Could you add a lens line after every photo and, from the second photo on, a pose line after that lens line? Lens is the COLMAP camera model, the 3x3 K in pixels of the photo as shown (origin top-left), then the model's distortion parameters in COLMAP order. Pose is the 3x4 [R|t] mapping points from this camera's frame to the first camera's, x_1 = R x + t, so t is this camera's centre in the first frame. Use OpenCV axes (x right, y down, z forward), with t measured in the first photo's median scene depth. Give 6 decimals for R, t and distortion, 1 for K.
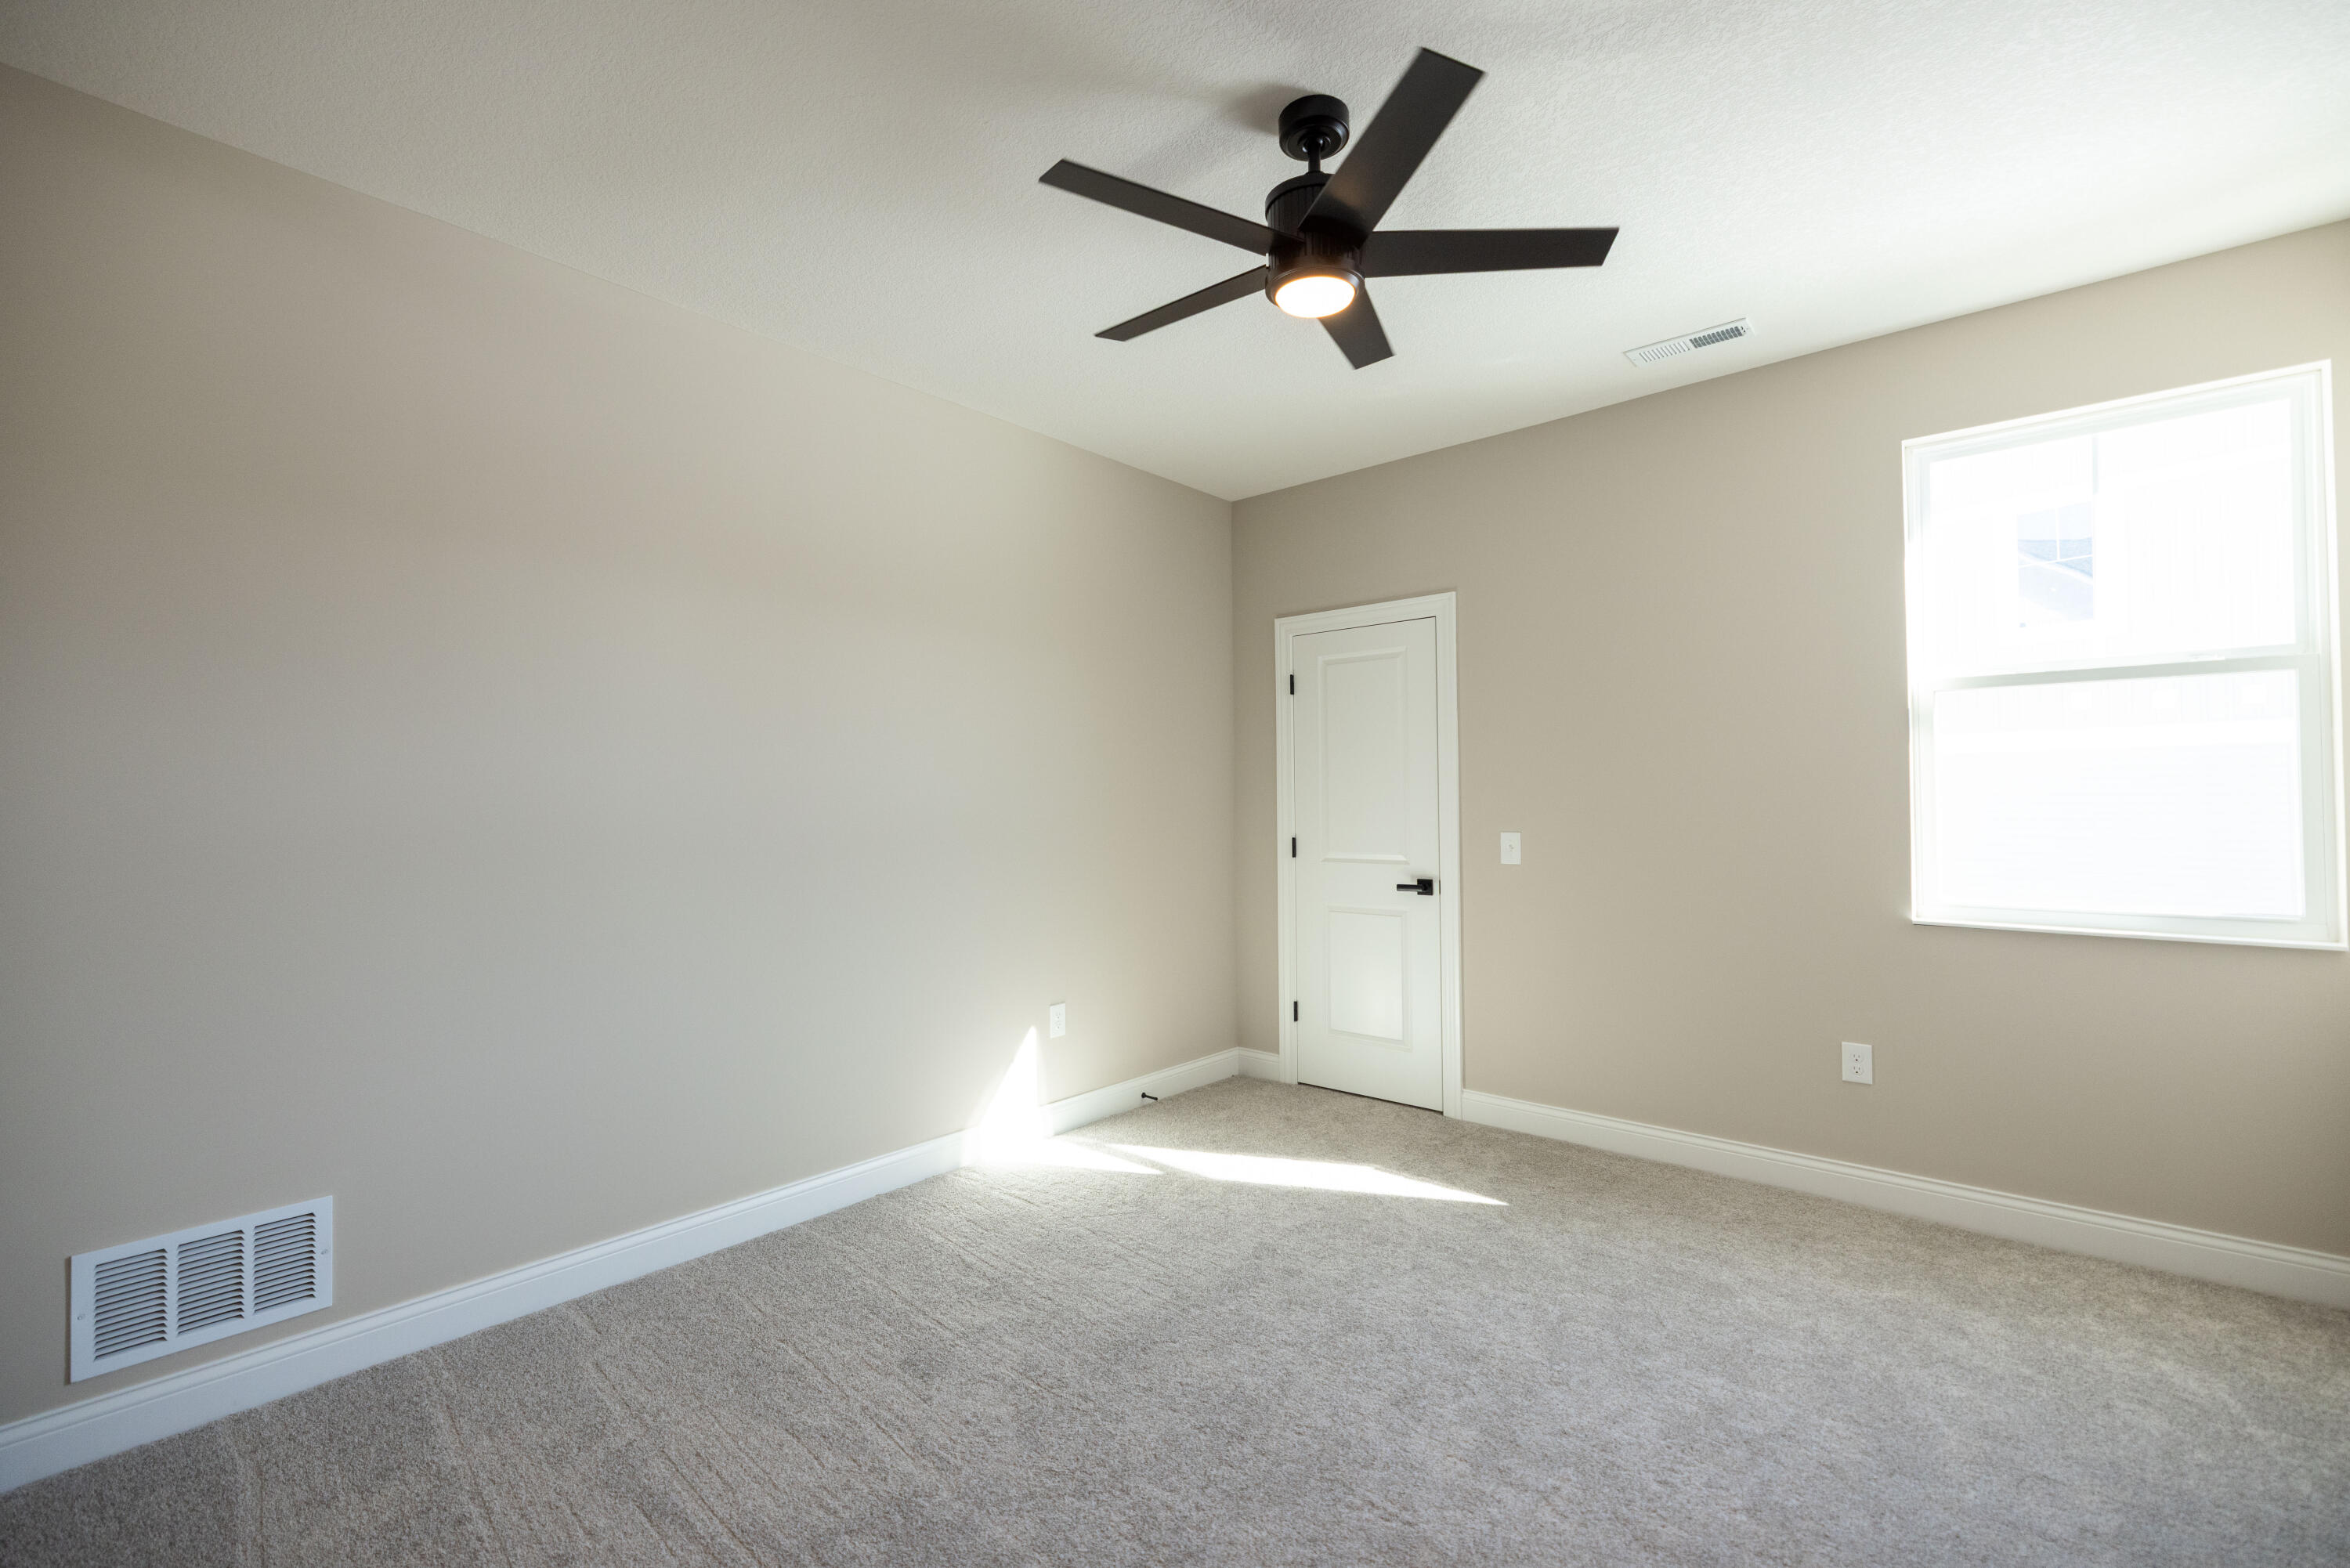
lens RADIAL K [[990.1, 0, 1128.9], [0, 990.1, 774.8], [0, 0, 1]] dist [-0.000202, -0.002303]
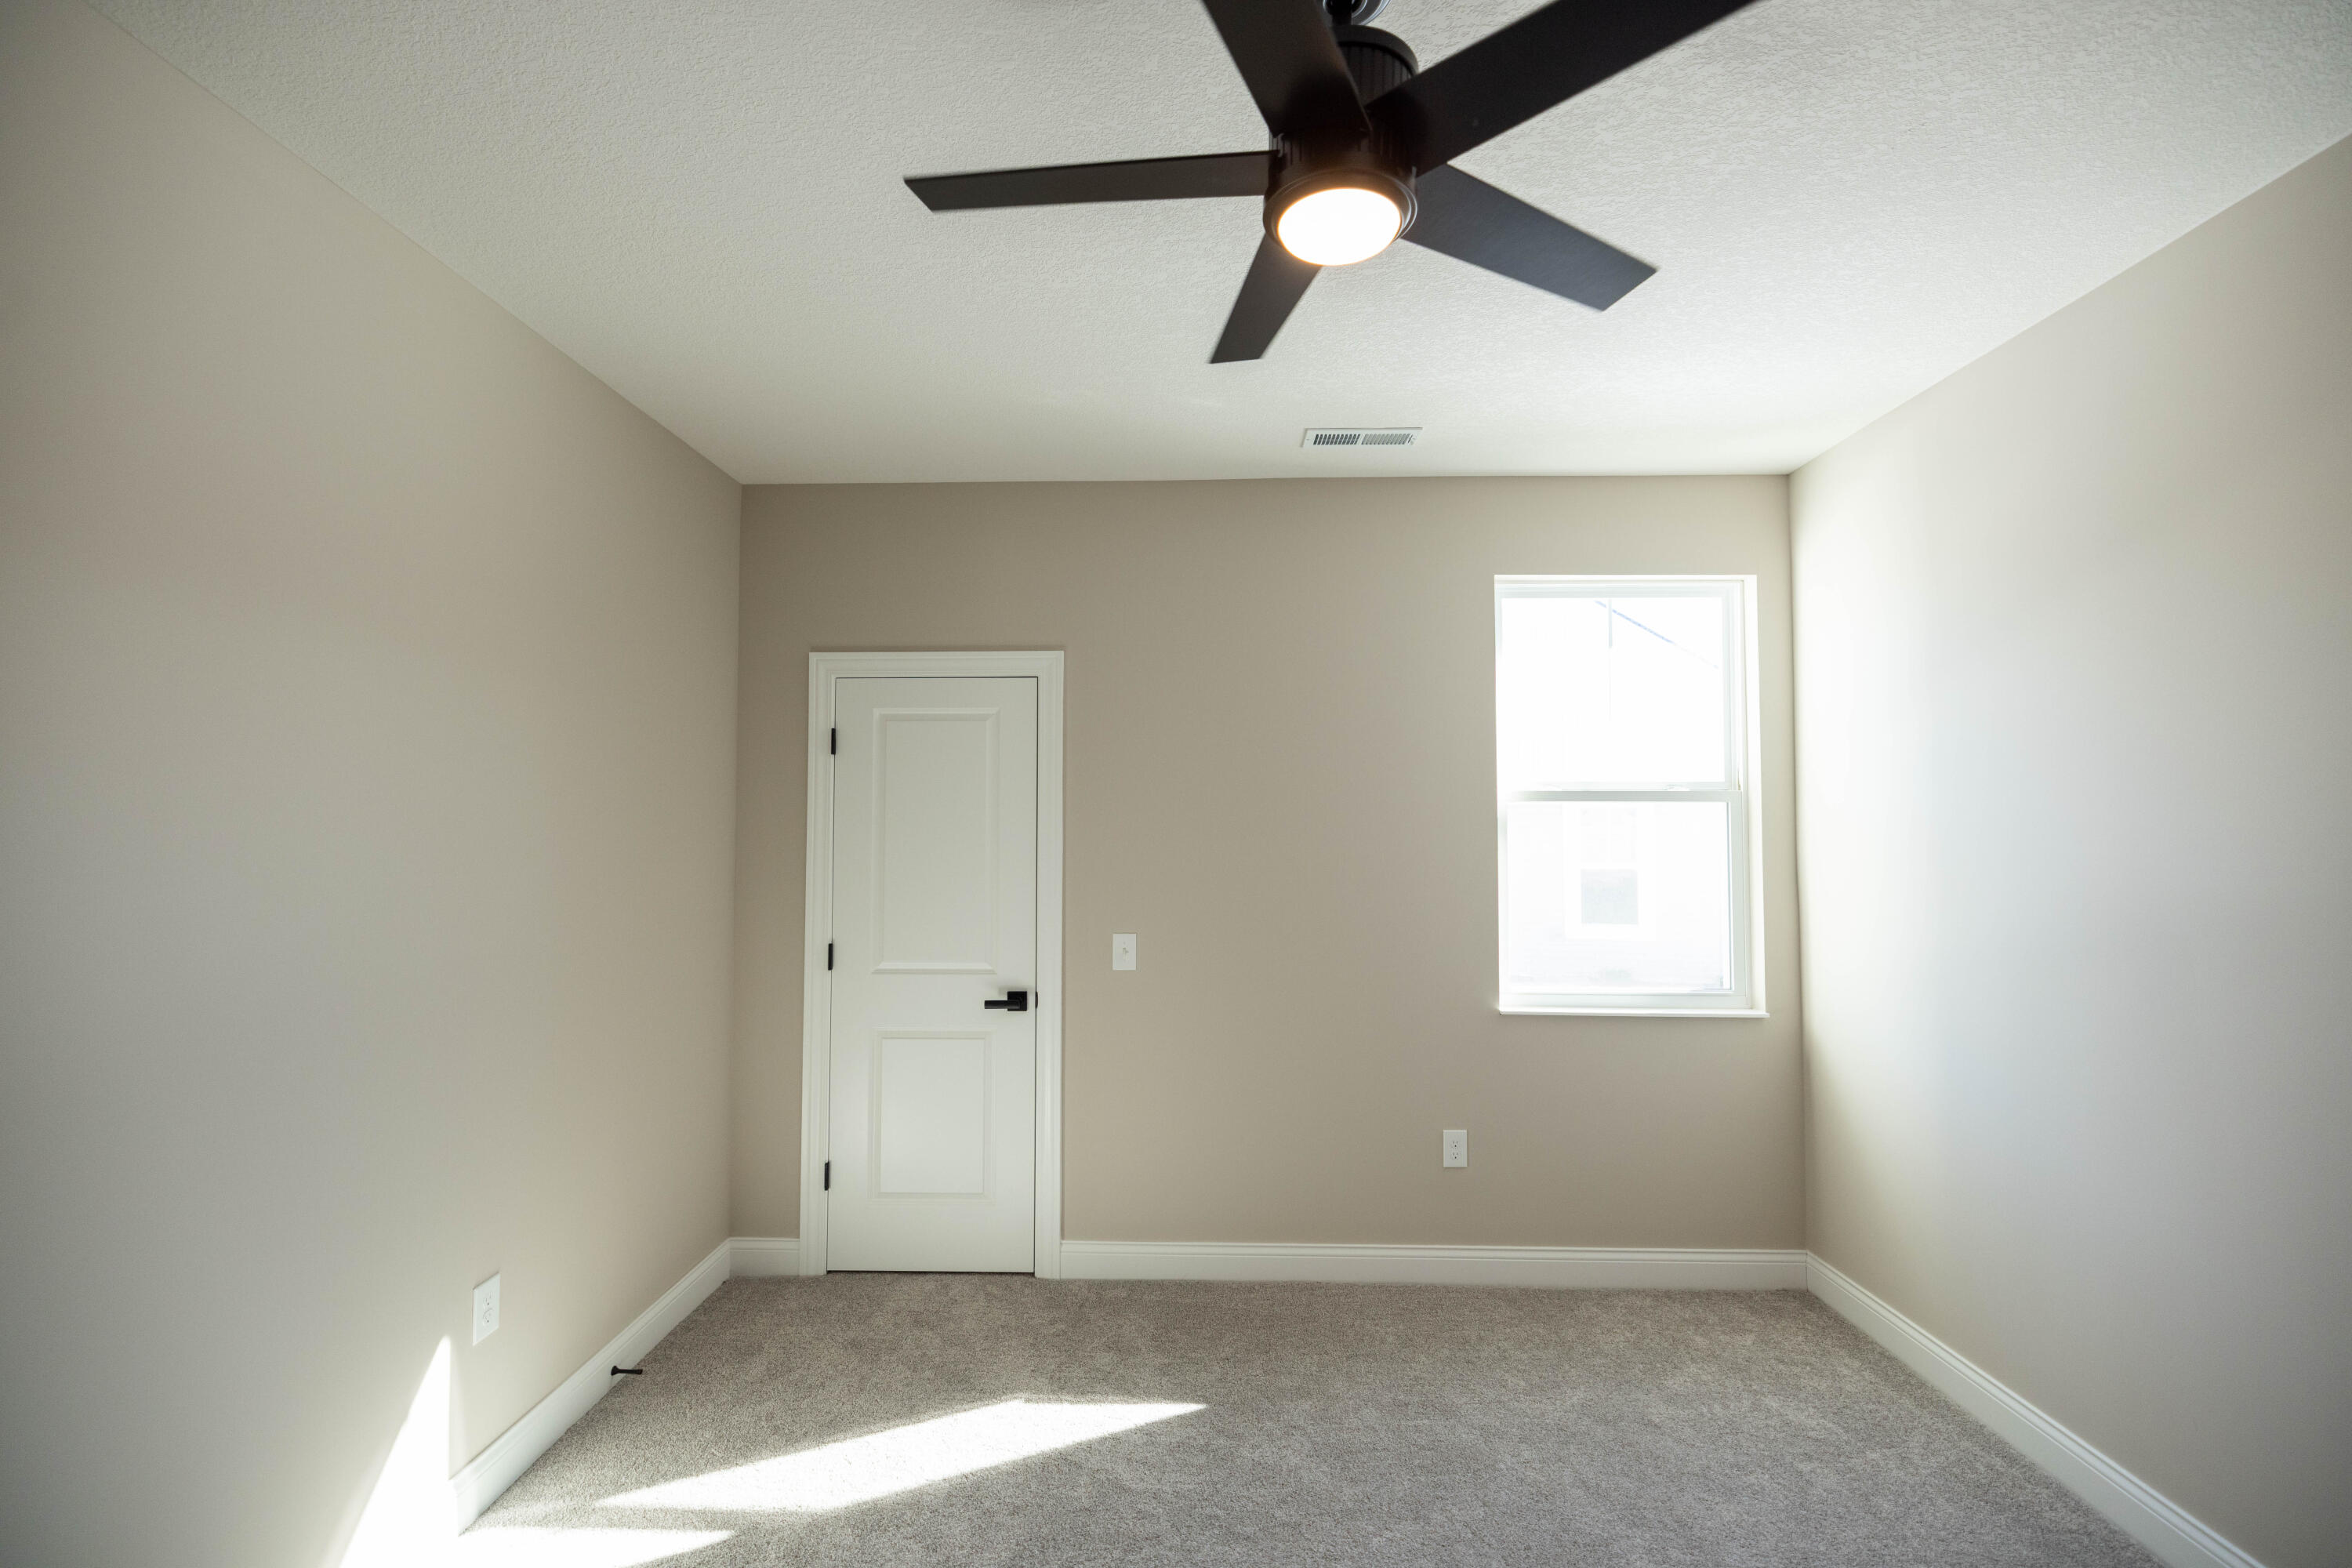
lens RADIAL K [[991.0, 0, 1172.5], [0, 991.0, 778.5], [0, 0, 1]] dist [-0.000202, -0.002303]
pose [[0.758364, 0.036739, 0.650795, -0.159320], [-0.019557, 0.999243, -0.033620, -0.050749], [-0.651538, 0.012769, 0.758508, 0.304264]]
